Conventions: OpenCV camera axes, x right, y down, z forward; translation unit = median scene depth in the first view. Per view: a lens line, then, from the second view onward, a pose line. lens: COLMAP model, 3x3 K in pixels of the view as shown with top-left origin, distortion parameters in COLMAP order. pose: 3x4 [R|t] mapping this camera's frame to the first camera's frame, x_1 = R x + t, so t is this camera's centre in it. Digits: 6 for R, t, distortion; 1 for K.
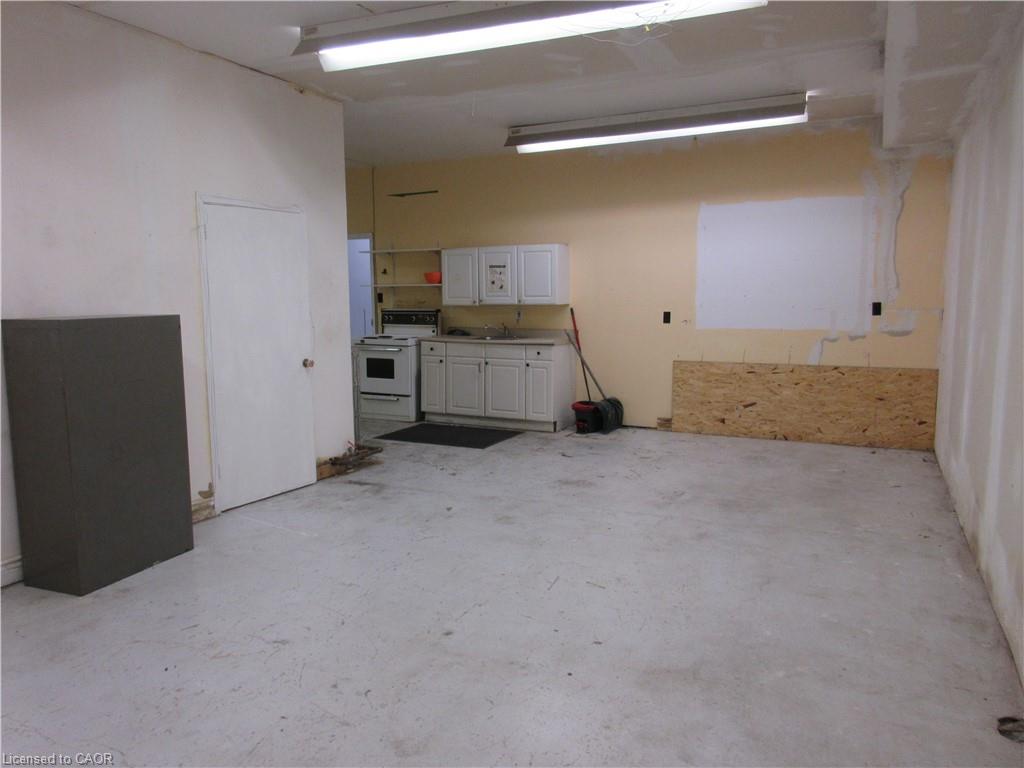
lens RADIAL K [[770.3, 0, 509.8], [0, 770.3, 383.3], [0, 0, 1]] dist [0.013429, 0.005547]
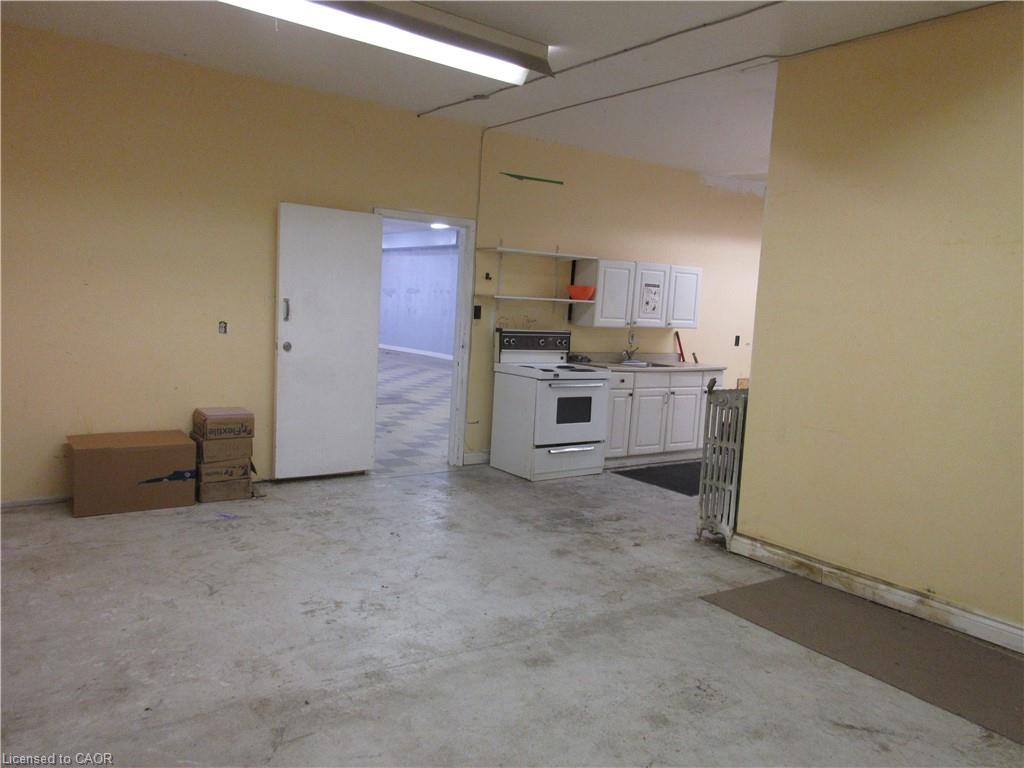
lens RADIAL K [[770.3, 0, 509.8], [0, 770.3, 383.3], [0, 0, 1]] dist [0.013429, 0.005547]
pose [[0.460019, -0.061620, 0.885768, -1.017773], [0.052494, 0.997731, 0.042146, -0.094869], [-0.886356, 0.027110, 0.462210, 0.828238]]
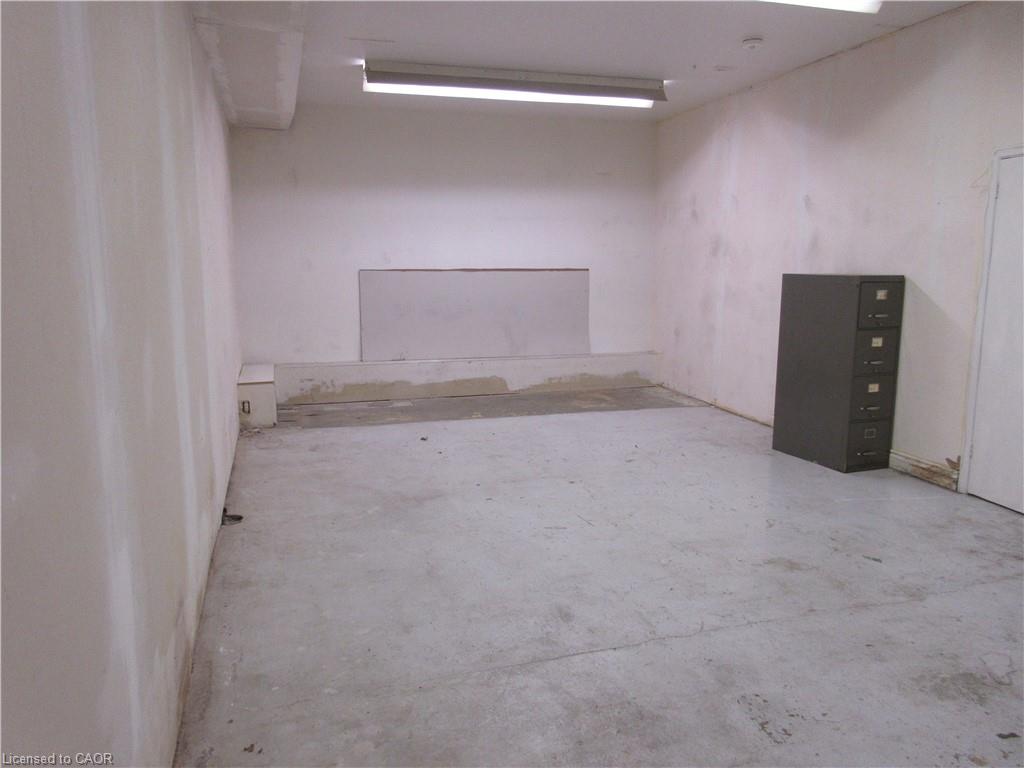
lens RADIAL K [[759.2, 0, 508.3], [0, 759.2, 374.3], [0, 0, 1]] dist [0.011059, 0.004858]
pose [[-0.741378, 0.102291, -0.663246, 0.448908], [-0.081287, 0.967350, 0.240054, -0.105301], [0.666147, 0.231884, -0.708857, 0.880717]]
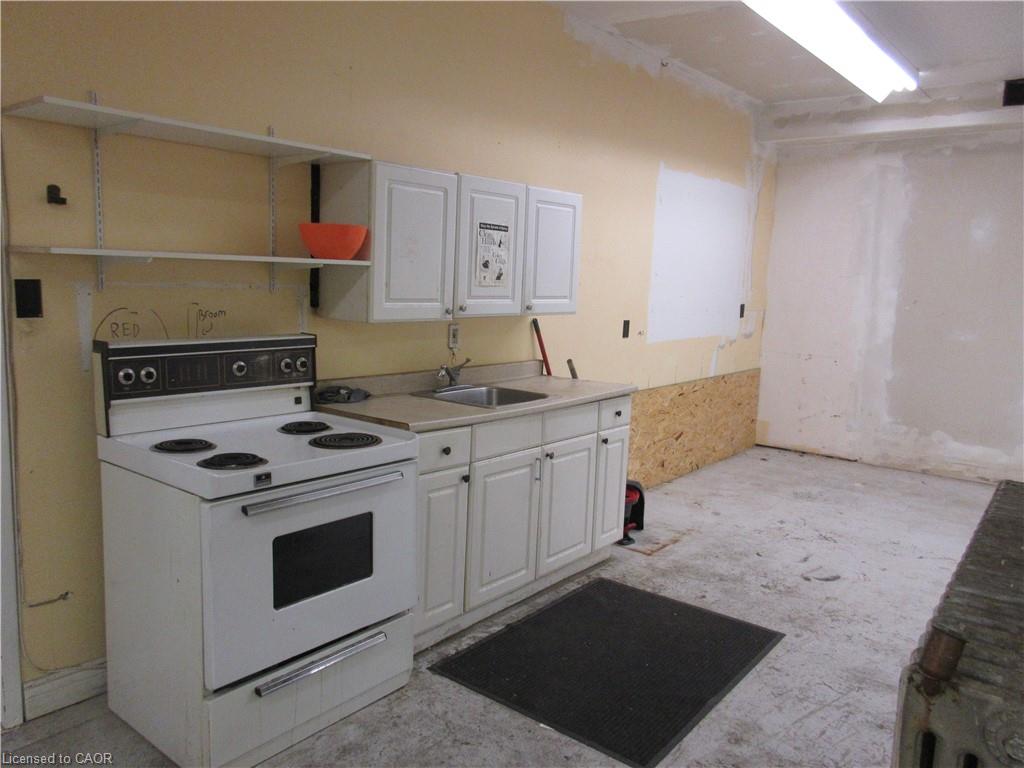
lens RADIAL K [[770.3, 0, 509.8], [0, 770.3, 383.3], [0, 0, 1]] dist [0.013429, 0.005547]
pose [[0.210565, -0.118496, 0.970372, -0.491021], [0.086246, 0.991008, 0.102301, -0.123227], [-0.973768, 0.062150, 0.218891, 1.021391]]
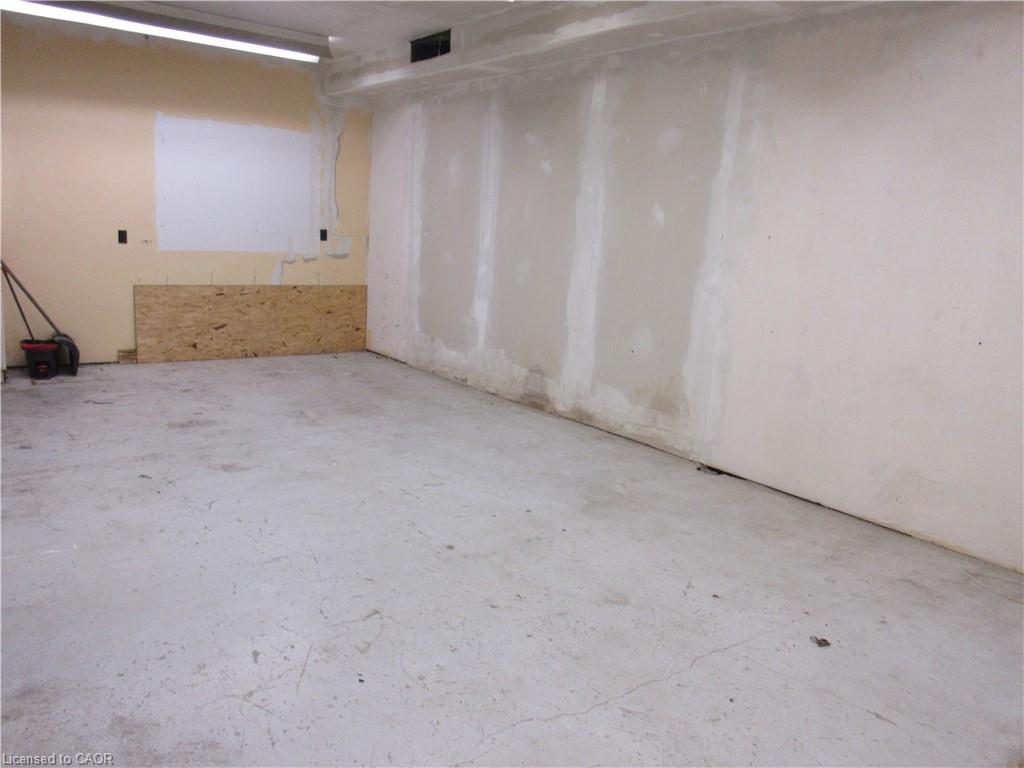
lens RADIAL K [[770.3, 0, 509.8], [0, 770.3, 383.3], [0, 0, 1]] dist [0.013429, 0.005547]
pose [[0.452230, -0.145280, 0.879990, -0.434032], [0.049721, 0.989217, 0.137761, -0.020077], [-0.890514, -0.018545, 0.454577, 0.203438]]
